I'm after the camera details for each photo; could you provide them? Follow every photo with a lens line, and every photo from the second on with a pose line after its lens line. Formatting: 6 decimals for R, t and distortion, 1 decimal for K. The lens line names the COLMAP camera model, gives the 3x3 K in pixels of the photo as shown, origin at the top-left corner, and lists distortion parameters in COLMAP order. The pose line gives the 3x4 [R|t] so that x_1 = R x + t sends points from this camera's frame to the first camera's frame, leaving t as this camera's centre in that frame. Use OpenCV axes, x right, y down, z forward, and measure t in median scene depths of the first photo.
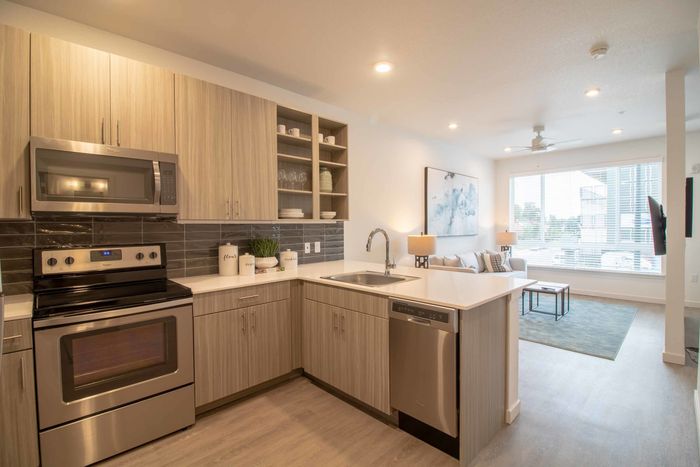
lens RADIAL K [[324.3, 0, 350.0], [0, 324.3, 233.5], [0, 0, 1]] dist [-0.013575, -0.000819]
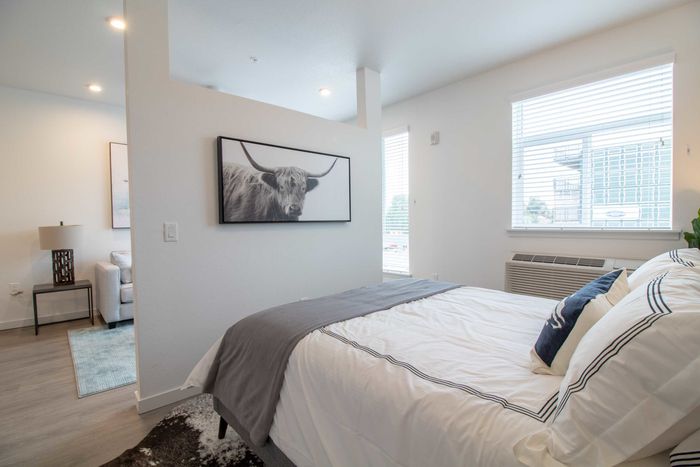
lens RADIAL K [[327.6, 0, 350.0], [0, 327.6, 233.5], [0, 0, 1]] dist [-0.002675, -0.000605]
pose [[0.999739, 0.000569, -0.022822, 0.774561], [-0.000195, 0.999866, 0.016370, 0.010345], [0.022828, -0.016361, 0.999606, 0.165177]]
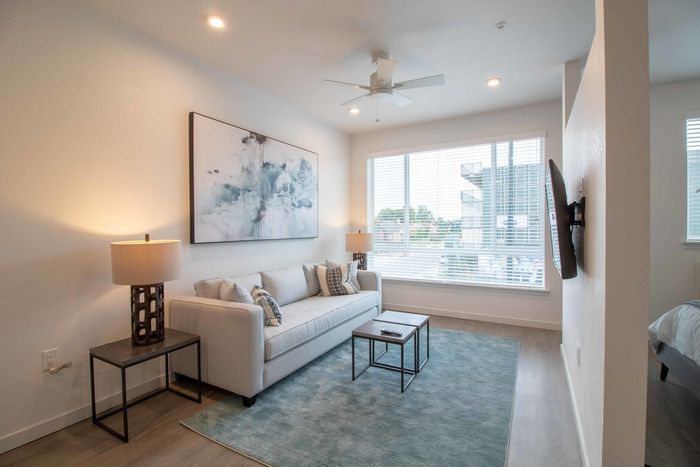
lens RADIAL K [[324.3, 0, 350.0], [0, 324.3, 233.5], [0, 0, 1]] dist [-0.013575, -0.000819]
pose [[0.959577, -0.001149, 0.281443, 0.303872], [0.001747, 0.999997, -0.001875, -0.002788], [-0.281440, 0.002291, 0.959576, 0.374109]]
